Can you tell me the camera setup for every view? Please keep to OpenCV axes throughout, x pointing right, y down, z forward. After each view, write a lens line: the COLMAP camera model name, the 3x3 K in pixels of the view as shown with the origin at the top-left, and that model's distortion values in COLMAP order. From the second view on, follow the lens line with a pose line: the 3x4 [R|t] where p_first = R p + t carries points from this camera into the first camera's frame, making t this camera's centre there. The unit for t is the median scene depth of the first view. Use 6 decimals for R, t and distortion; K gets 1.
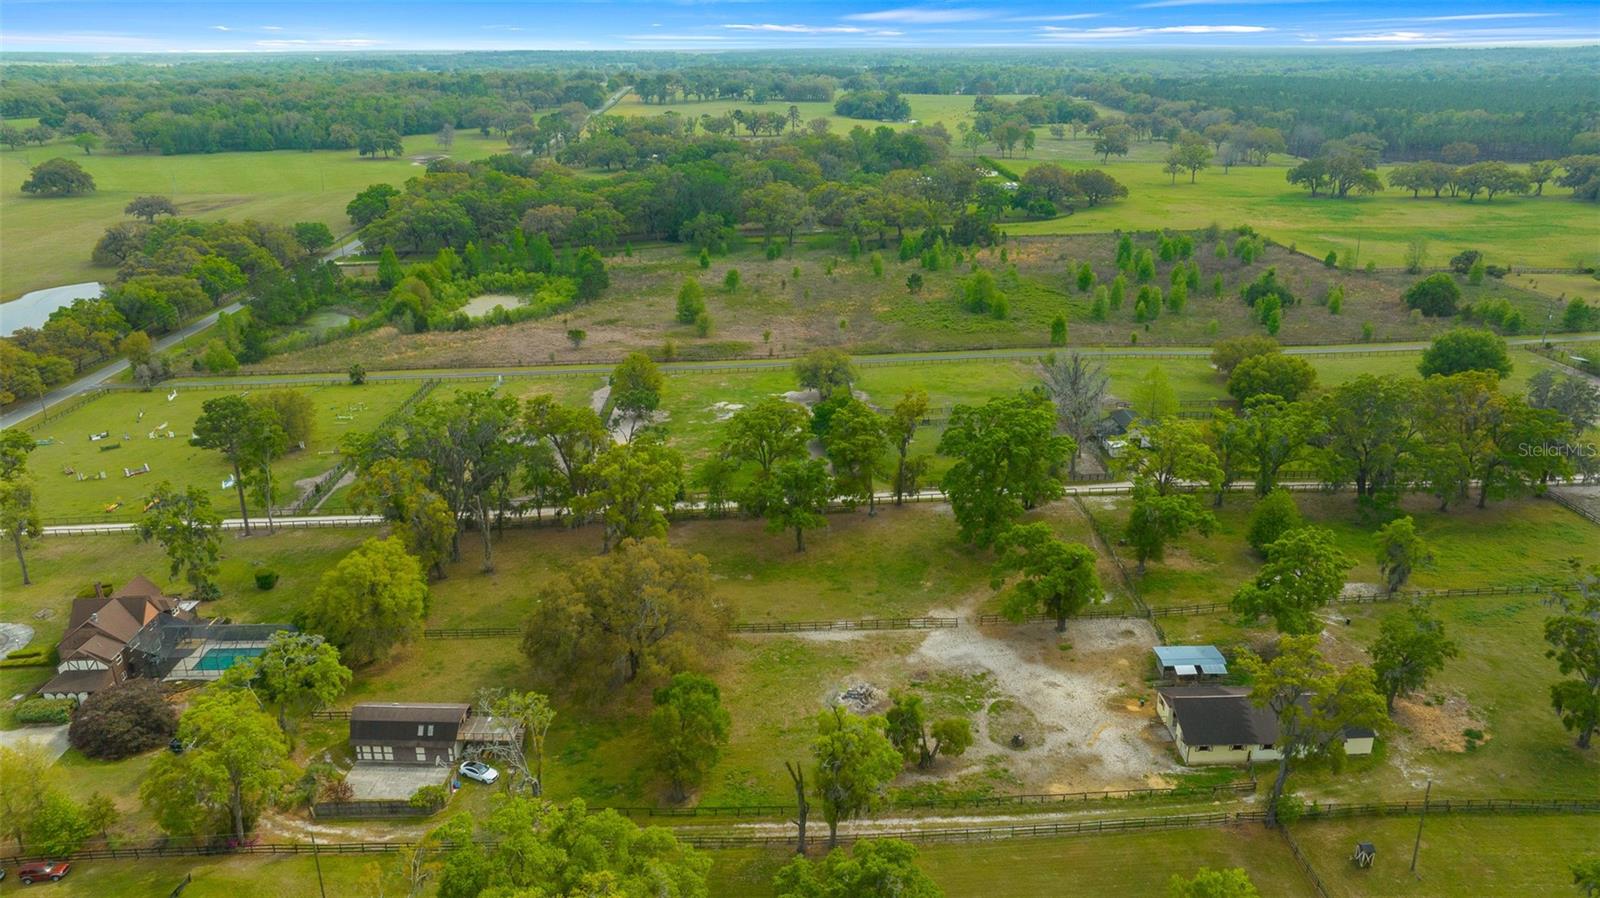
lens RADIAL K [[1146.5, 0, 786.6], [0, 1146.5, 451.9], [0, 0, 1]] dist [-0.038590, 0.044757]
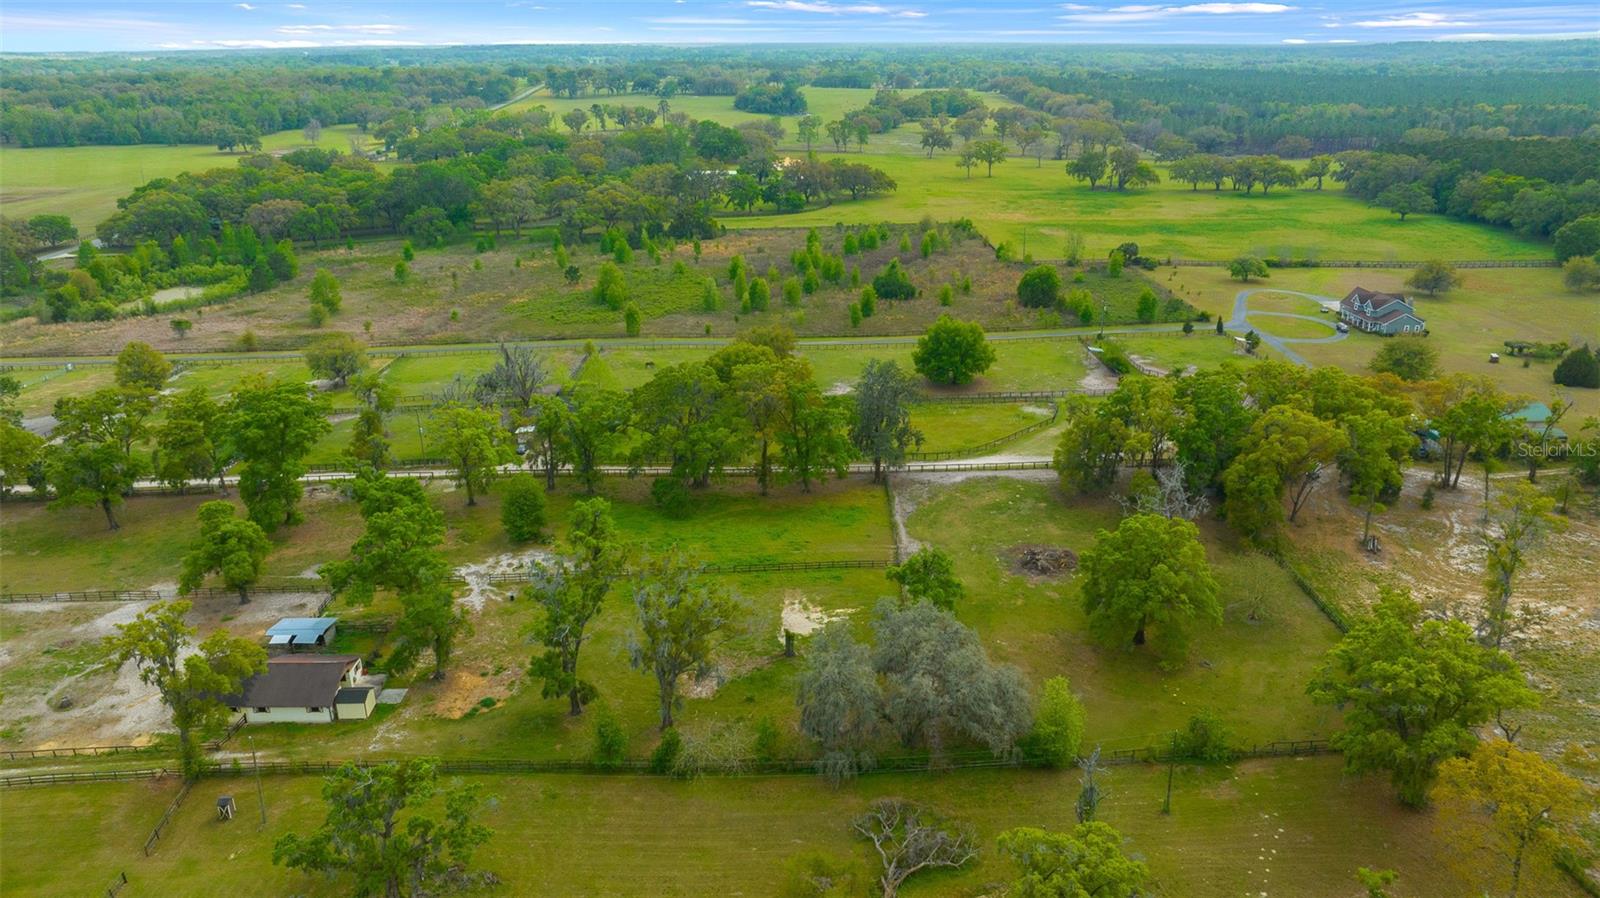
lens RADIAL K [[1146.5, 0, 810.1], [0, 1146.5, 448.3], [0, 0, 1]] dist [-0.038590, 0.044757]
pose [[0.999870, 0.004259, -0.015521, 0.197730], [-0.004217, 0.999987, 0.002749, 0.002071], [0.015532, -0.002684, 0.999876, -0.011309]]
